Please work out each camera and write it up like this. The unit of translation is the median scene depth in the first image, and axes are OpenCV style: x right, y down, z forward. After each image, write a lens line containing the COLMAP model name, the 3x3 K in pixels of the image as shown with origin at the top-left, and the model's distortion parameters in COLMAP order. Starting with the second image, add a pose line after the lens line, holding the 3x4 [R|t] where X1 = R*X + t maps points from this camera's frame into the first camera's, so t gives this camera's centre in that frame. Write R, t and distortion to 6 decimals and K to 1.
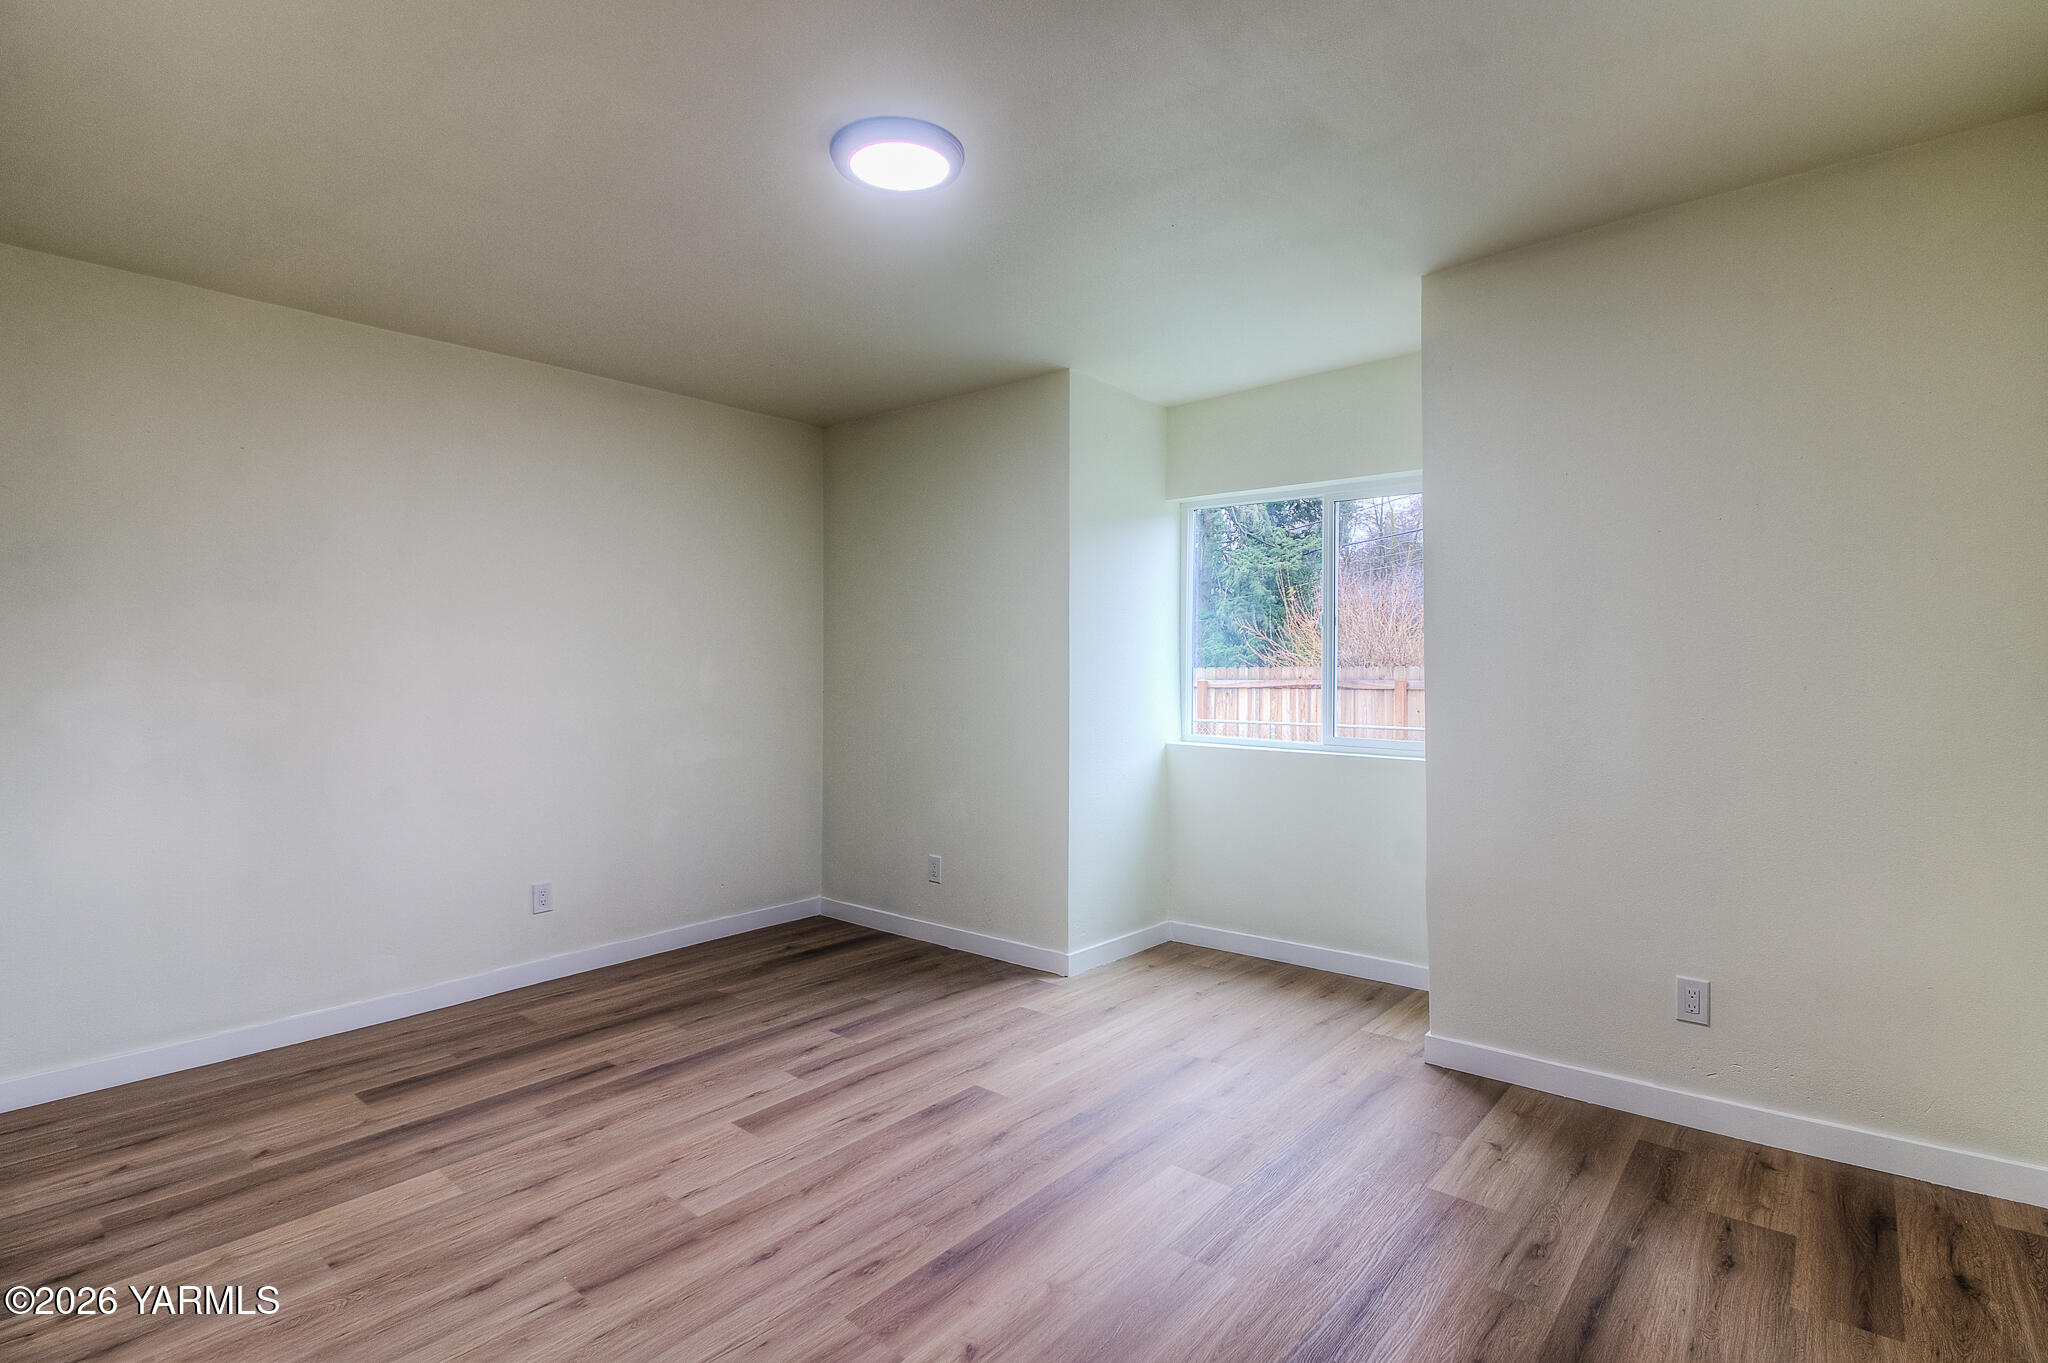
lens RADIAL K [[958.3, 0, 1035.5], [0, 958.3, 674.2], [0, 0, 1]] dist [-0.009818, -0.003335]
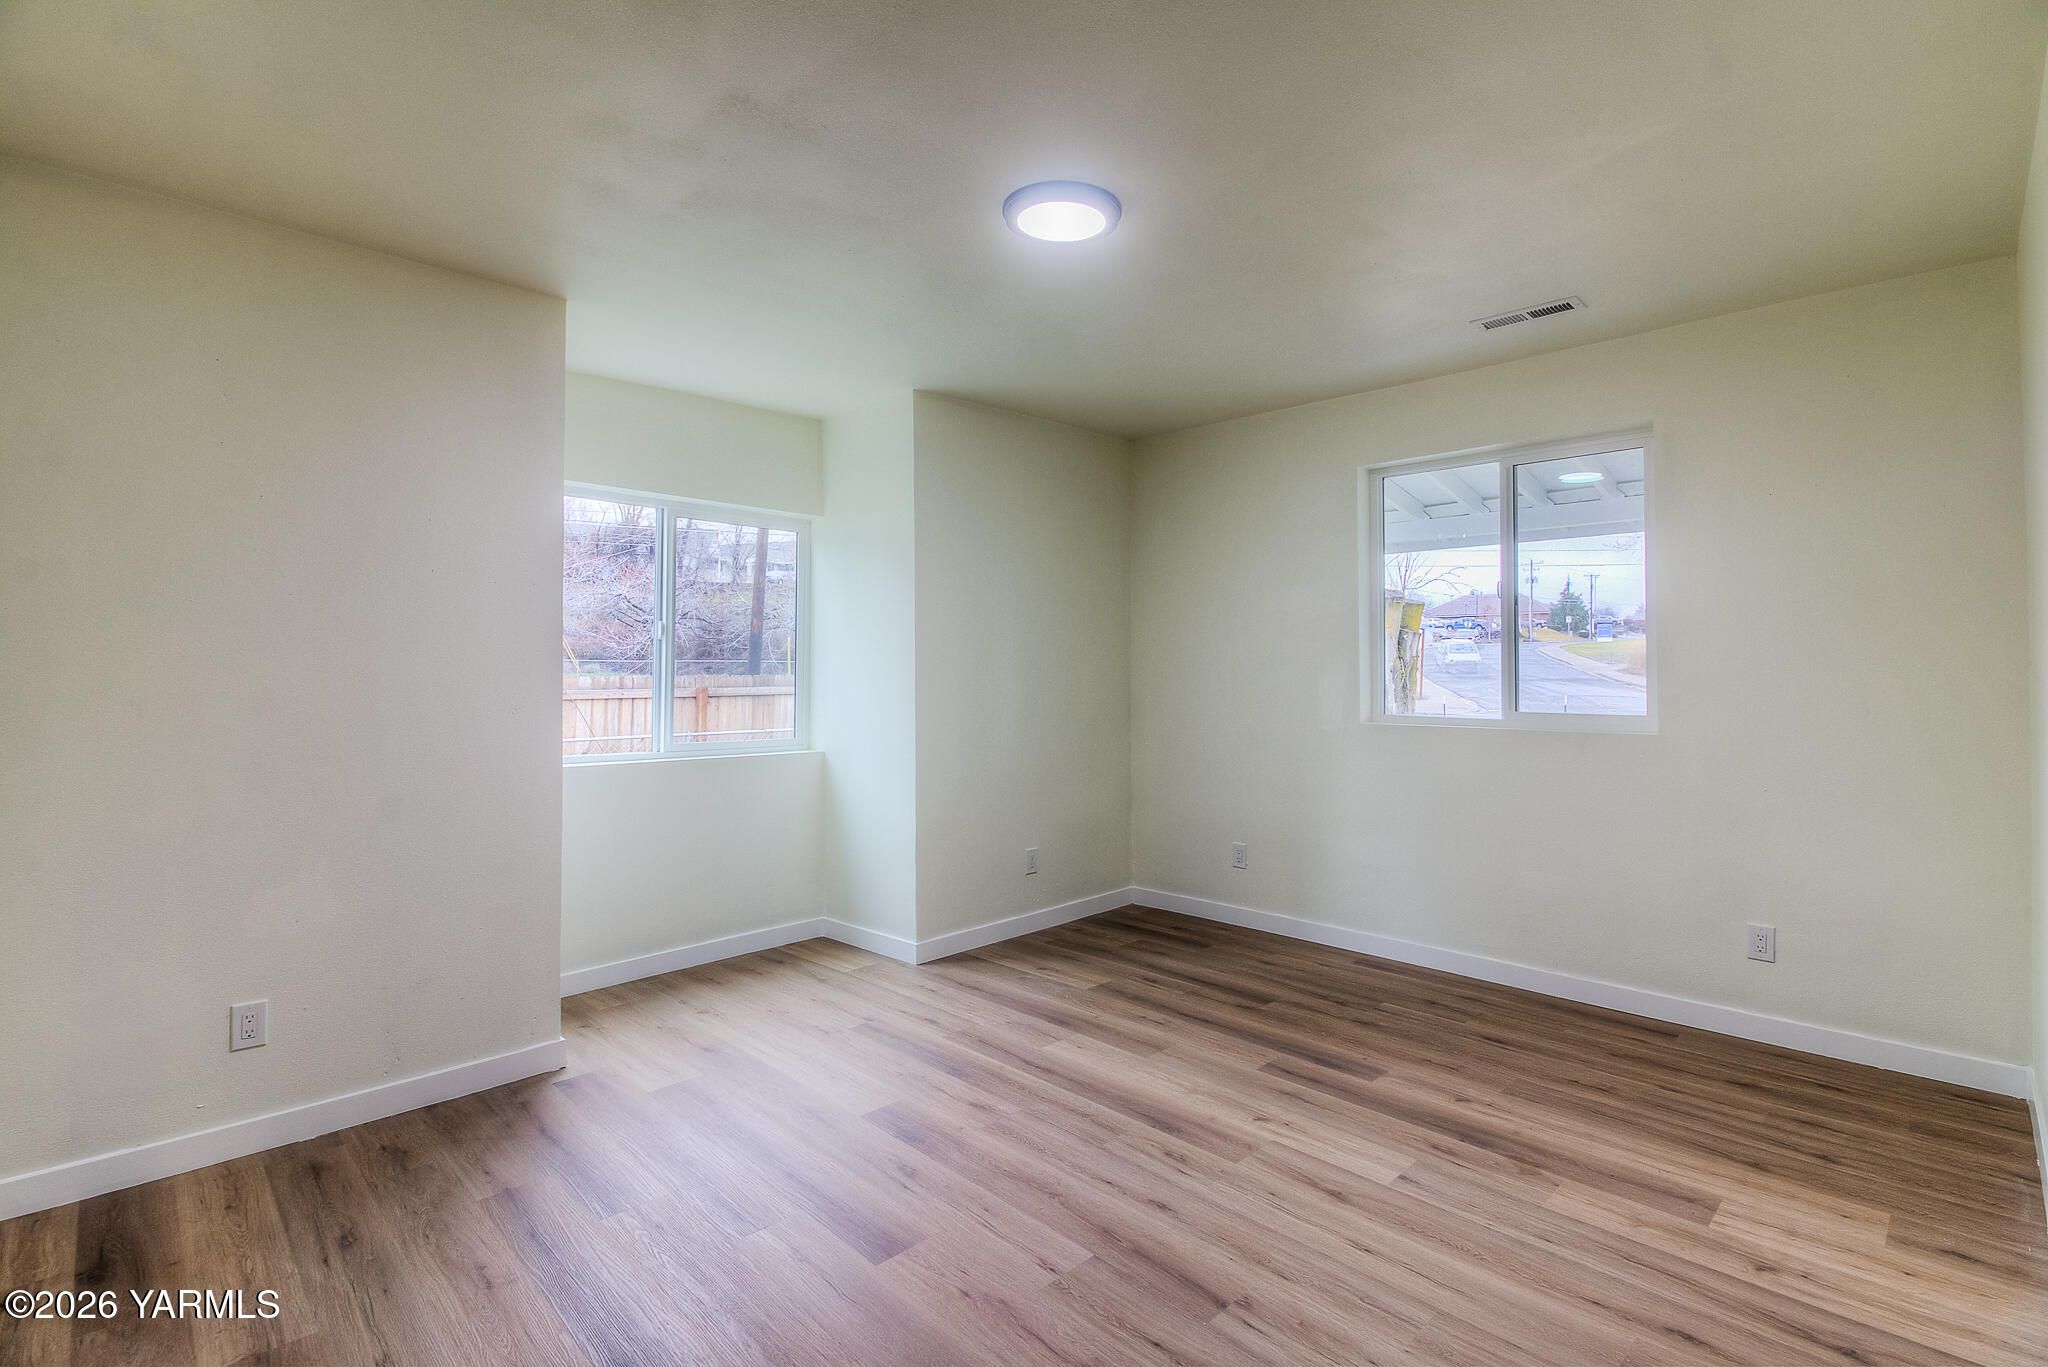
lens RADIAL K [[958.3, 0, 1035.2], [0, 958.3, 682.1], [0, 0, 1]] dist [-0.009818, -0.003335]
pose [[0.085644, -0.003104, 0.996321, -0.931322], [0.009843, 0.999949, 0.002269, -0.001501], [-0.996277, 0.009613, 0.085671, 0.695759]]
